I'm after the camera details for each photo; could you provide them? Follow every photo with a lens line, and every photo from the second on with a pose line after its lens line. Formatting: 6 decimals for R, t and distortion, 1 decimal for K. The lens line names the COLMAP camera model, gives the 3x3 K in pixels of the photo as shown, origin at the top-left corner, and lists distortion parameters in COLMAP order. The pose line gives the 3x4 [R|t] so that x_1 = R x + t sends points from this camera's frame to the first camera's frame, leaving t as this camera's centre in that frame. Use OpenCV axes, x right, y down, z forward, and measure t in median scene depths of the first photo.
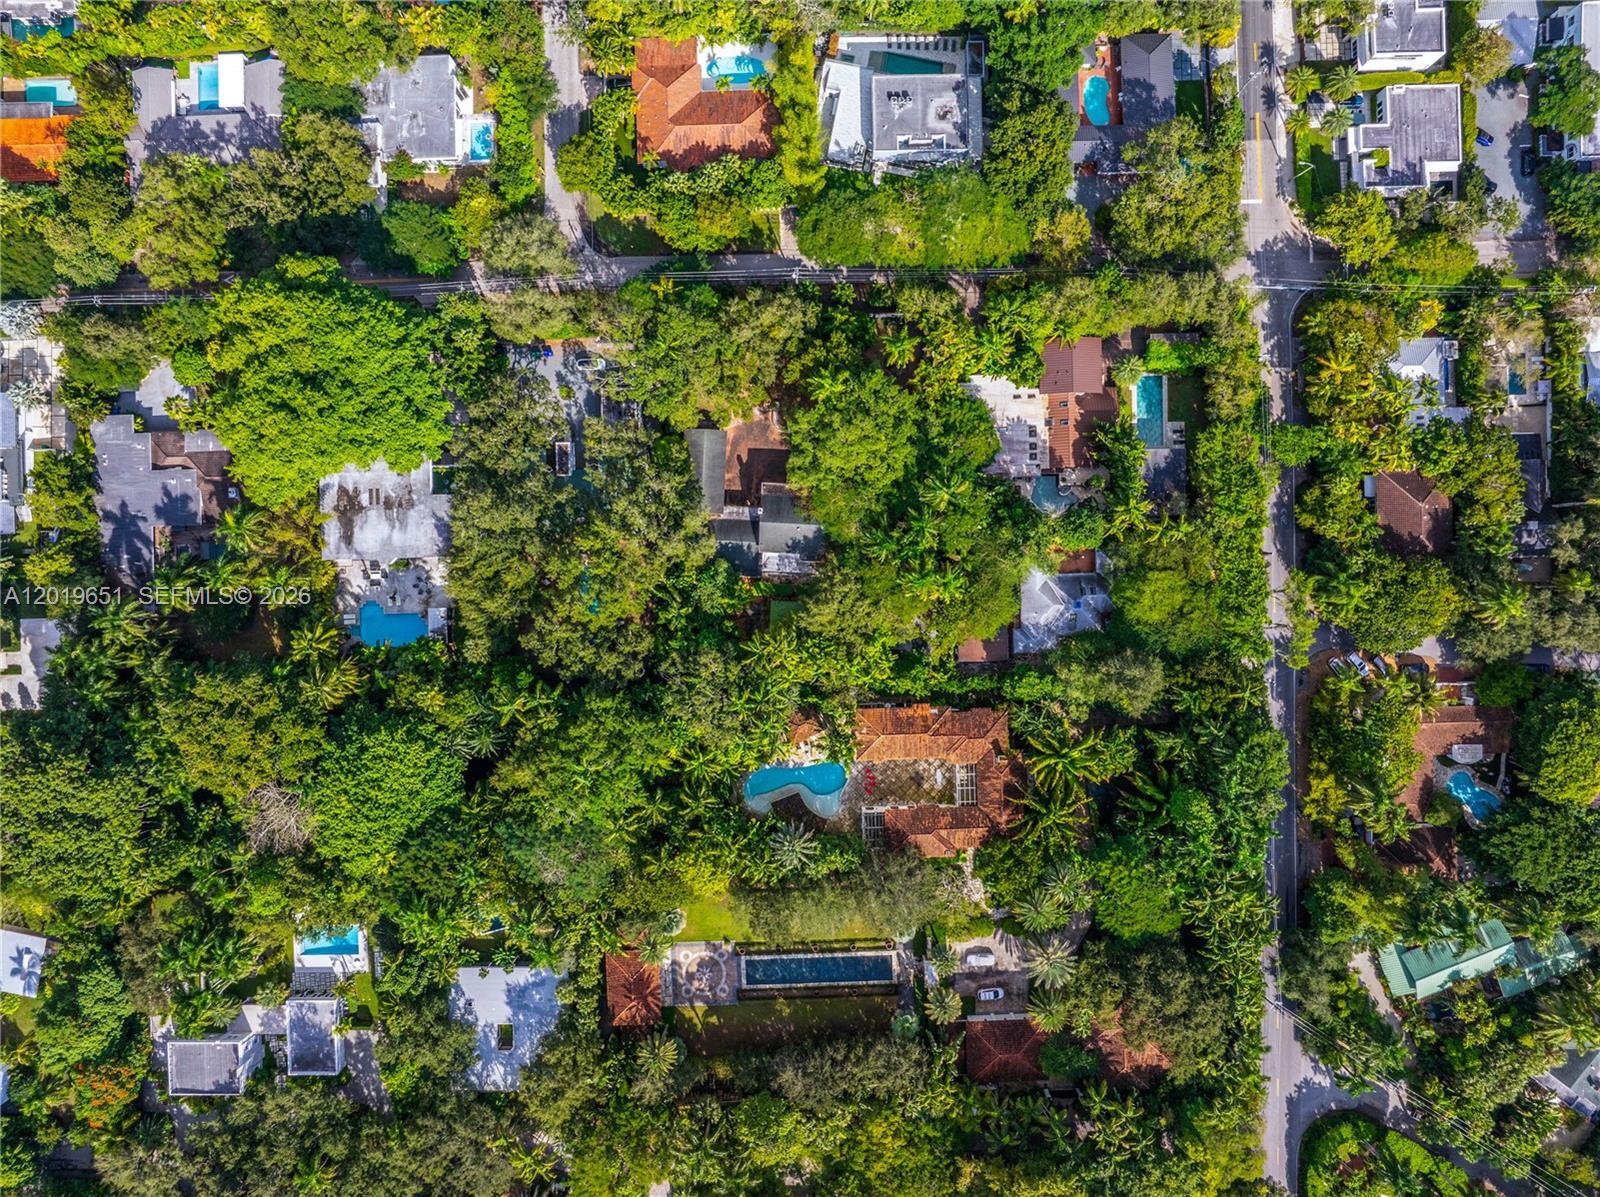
lens RADIAL K [[1120.7, 0, 808.6], [0, 1120.7, 597.8], [0, 0, 1]] dist [-0.058786, 0.030553]
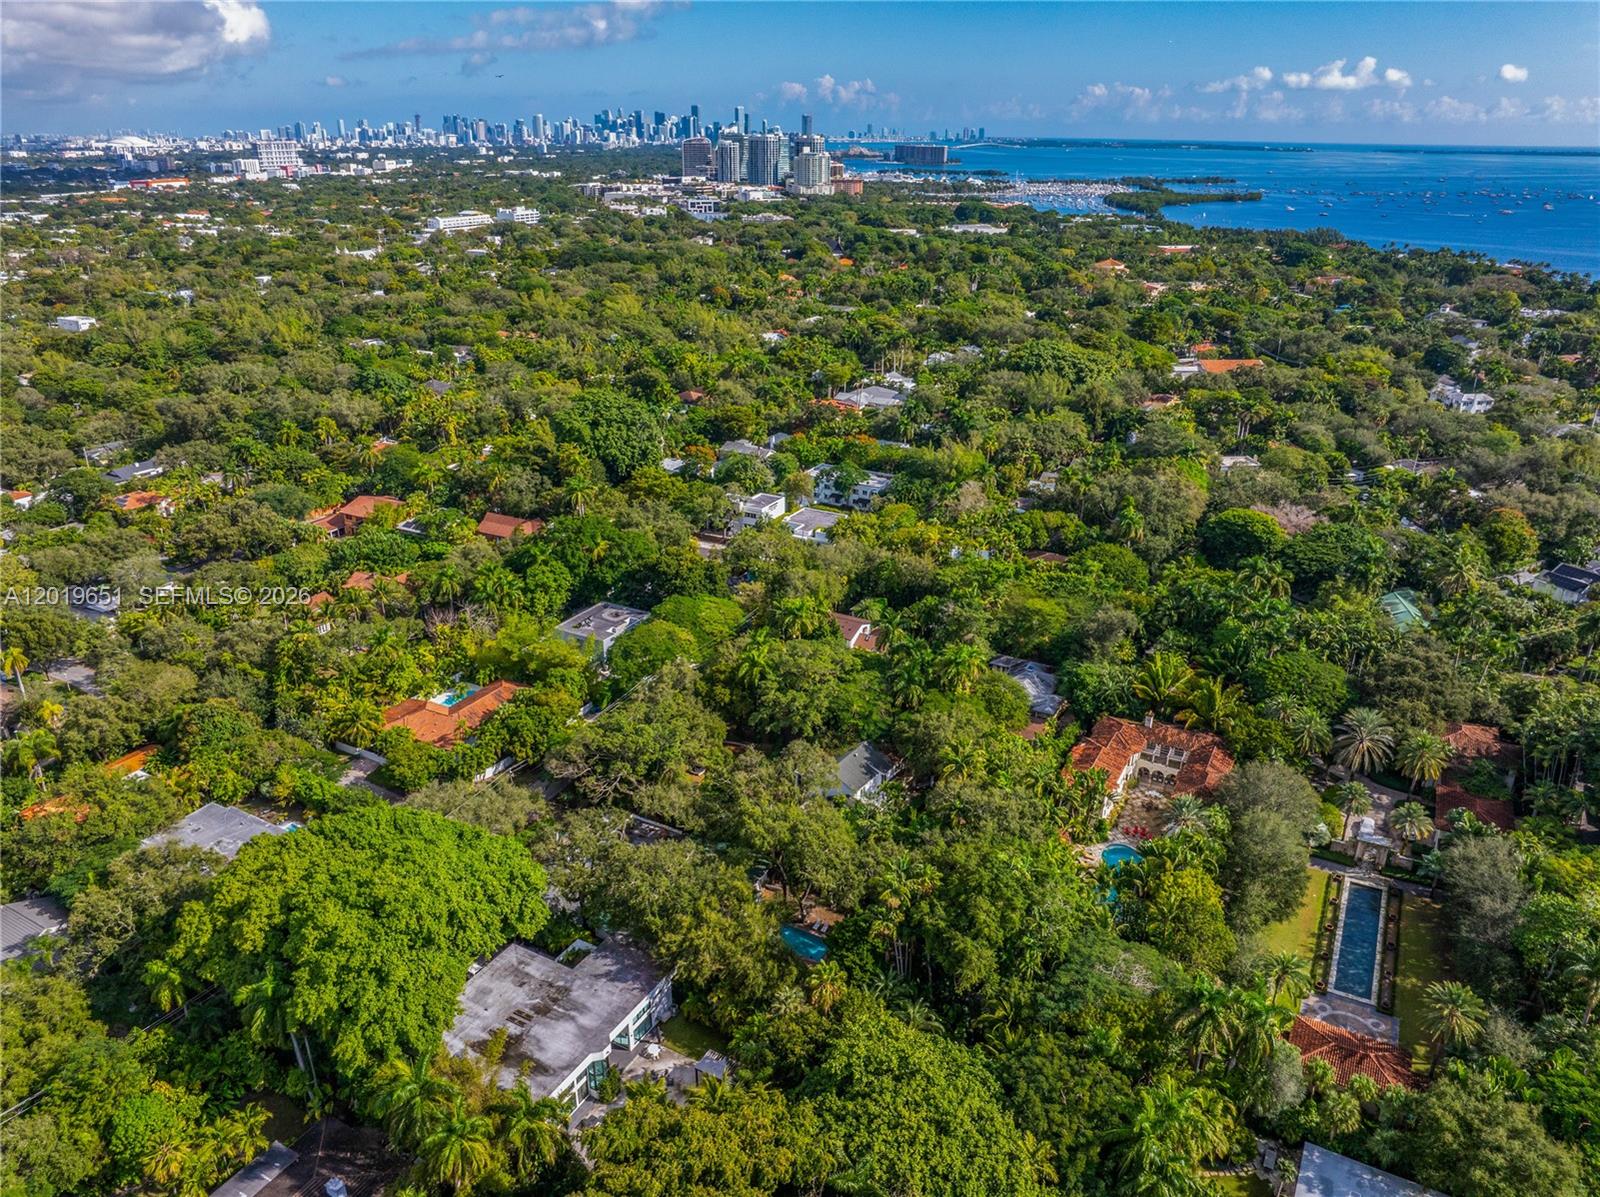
lens RADIAL K [[1120.7, 0, 808.6], [0, 1120.7, 597.8], [0, 0, 1]] dist [-0.058786, 0.030553]
pose [[0.505653, -0.329446, 0.797359, -0.728952], [0.862681, 0.203566, -0.462971, 0.310249], [-0.009791, 0.921969, 0.387140, 0.482058]]
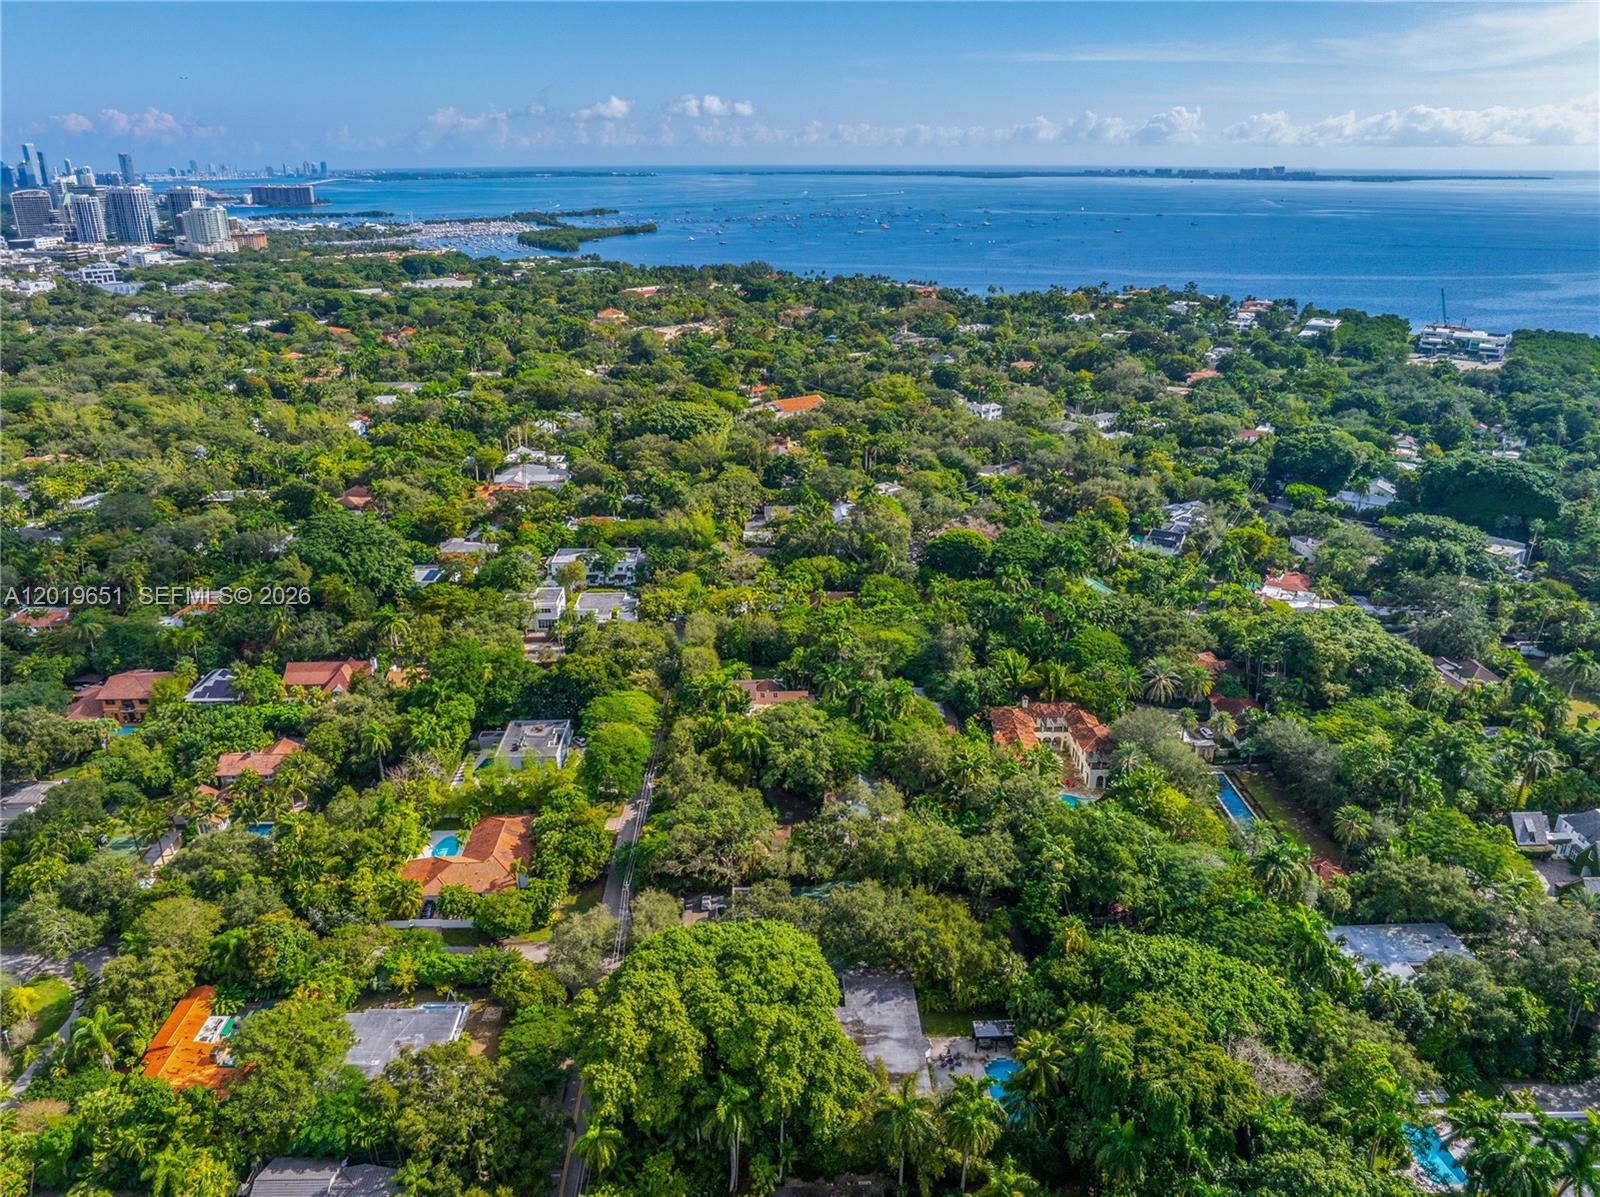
lens RADIAL K [[1120.7, 0, 808.6], [0, 1120.7, 597.8], [0, 0, 1]] dist [-0.058786, 0.030553]
pose [[-0.008920, -0.363720, 0.931465, -0.999394], [0.999953, 0.000406, 0.009735, -0.127376], [-0.003919, 0.931508, 0.363700, 0.370333]]
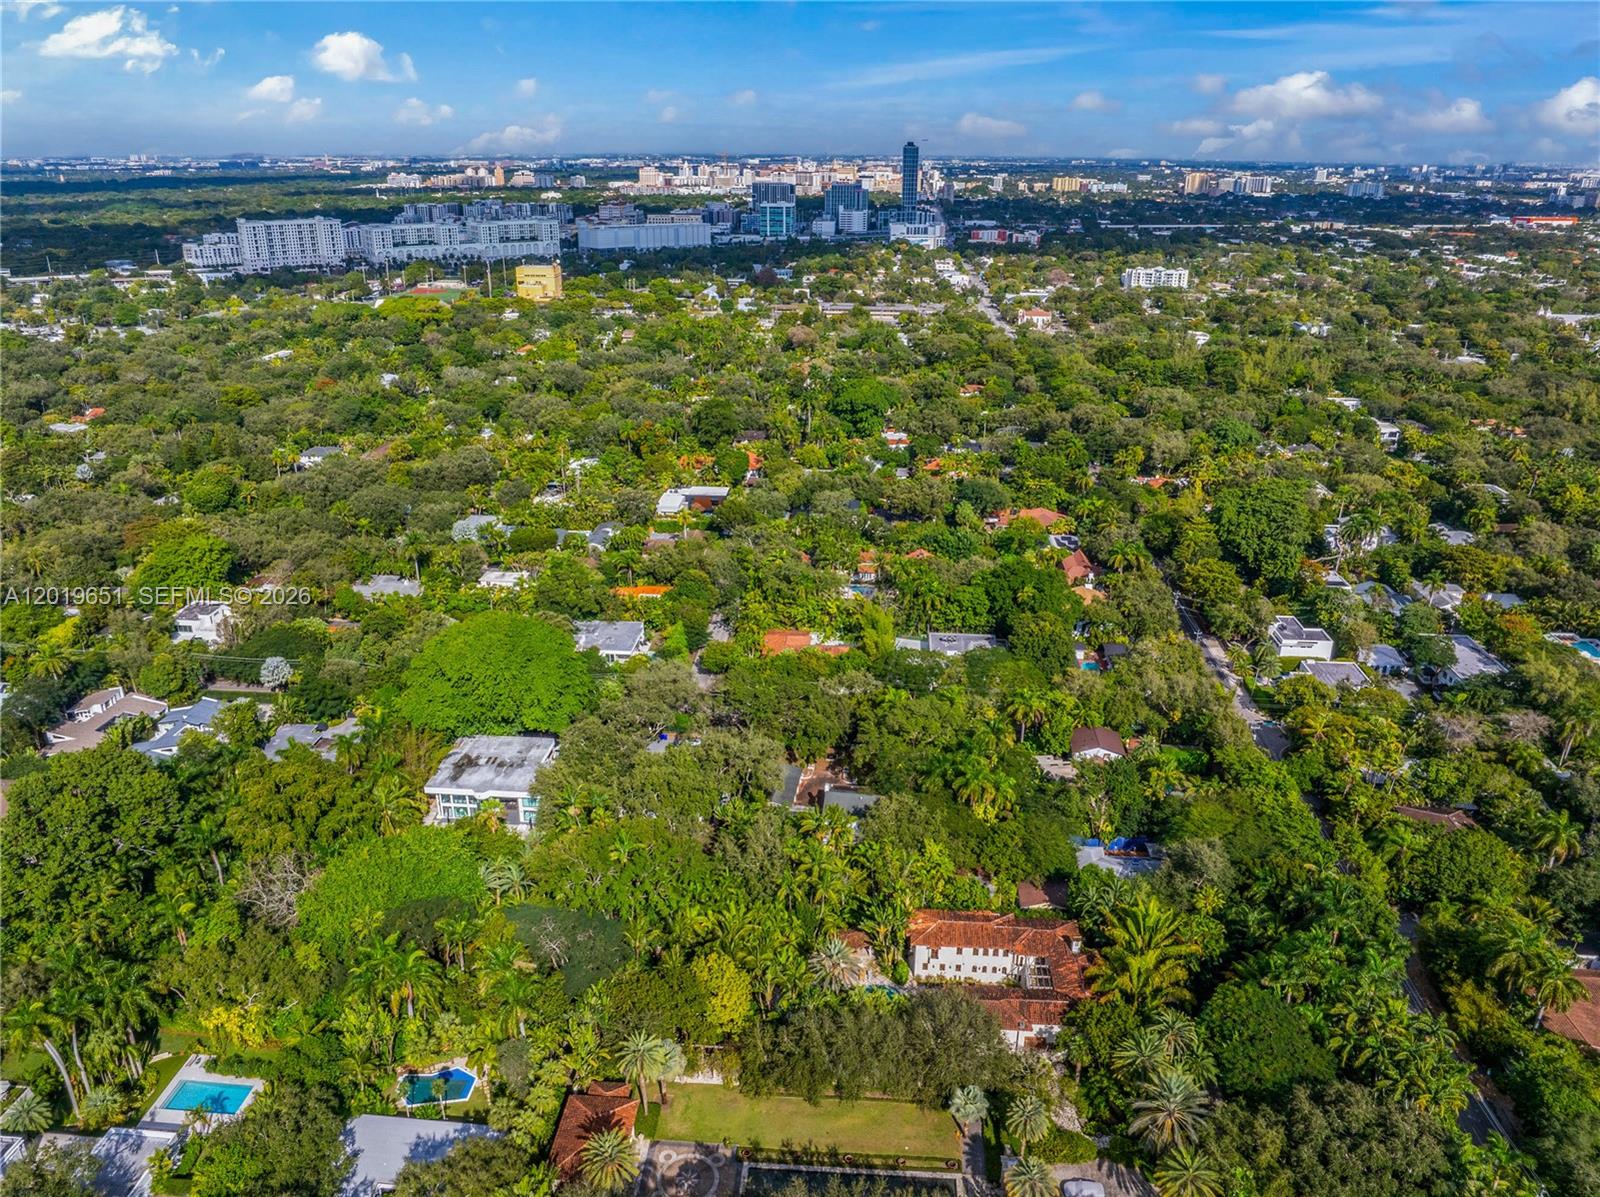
lens RADIAL K [[1120.7, 0, 808.6], [0, 1120.7, 597.8], [0, 0, 1]] dist [-0.058786, 0.030553]
pose [[0.994626, 0.044368, -0.093548, 0.031634], [-0.103366, 0.373882, -0.921698, 0.836358], [-0.005918, 0.926415, 0.376459, 0.397418]]
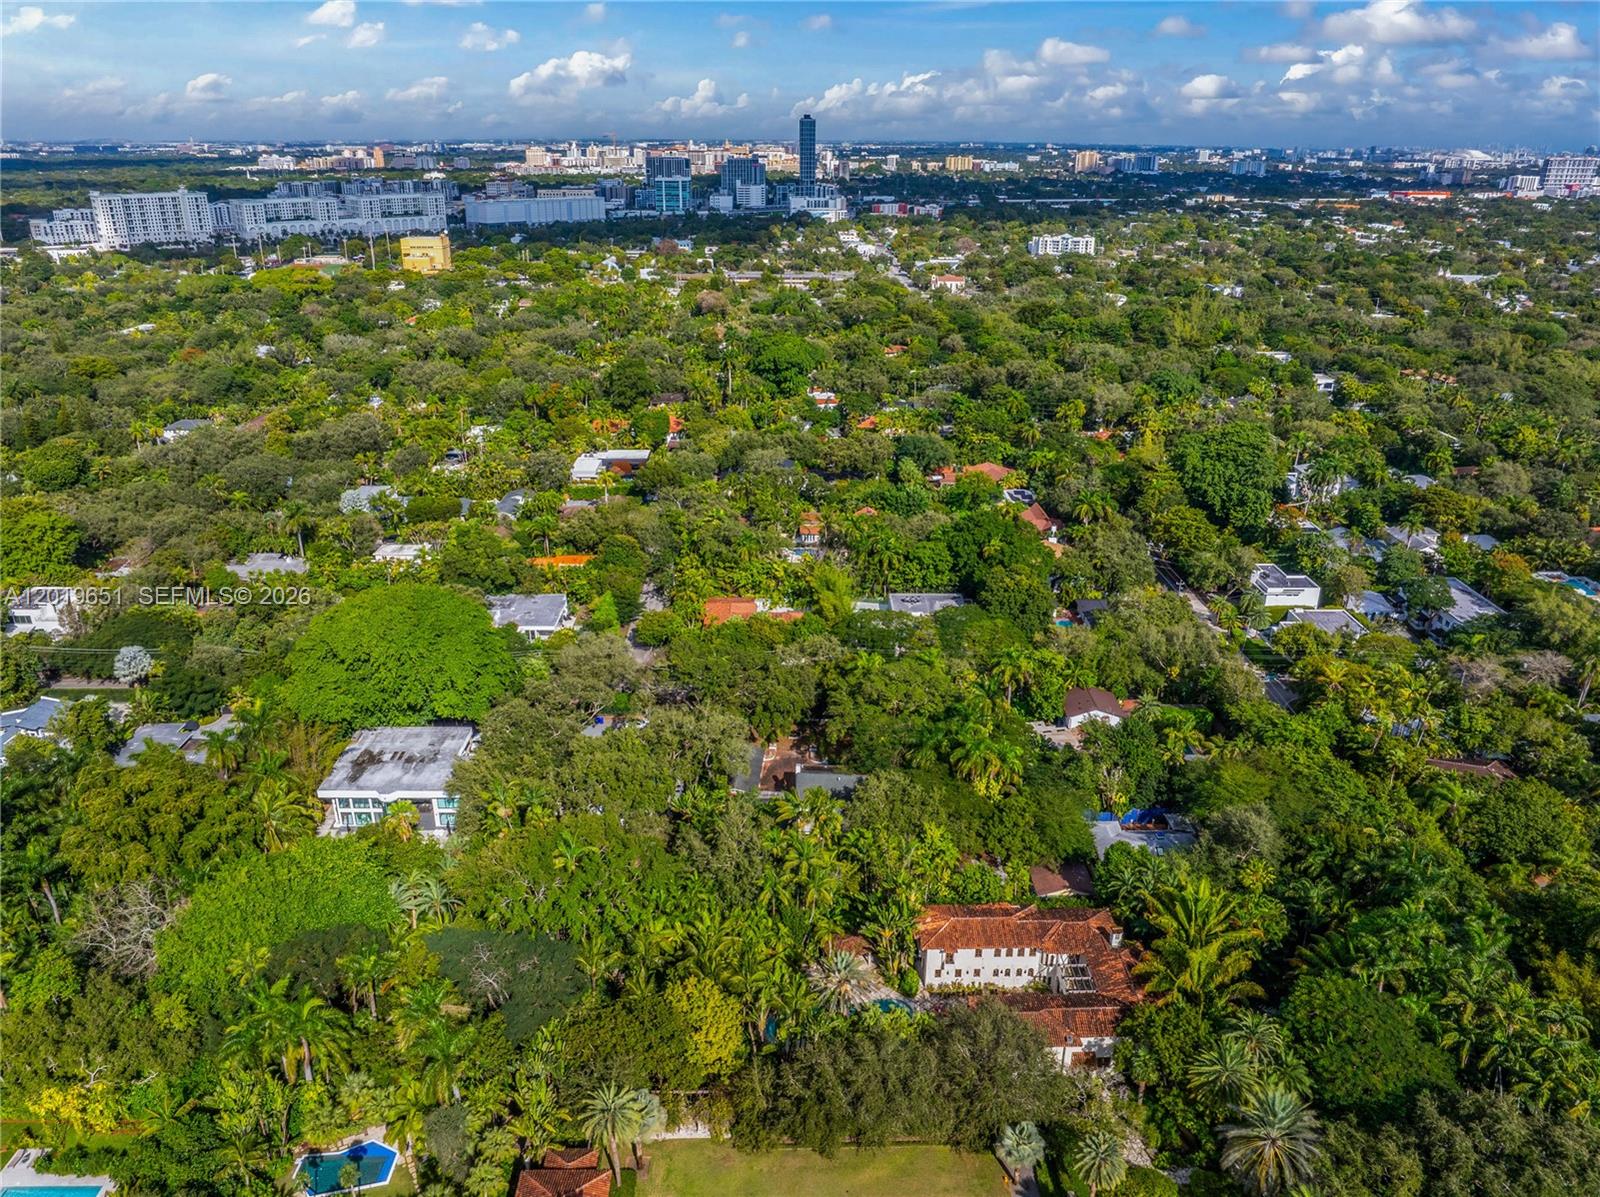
lens RADIAL K [[1120.7, 0, 808.6], [0, 1120.7, 597.8], [0, 0, 1]] dist [-0.058786, 0.030553]
pose [[0.999915, 0.010935, -0.007116, -0.028656], [-0.010788, 0.386331, -0.922297, 0.713559], [-0.007336, 0.922296, 0.386416, 0.481145]]
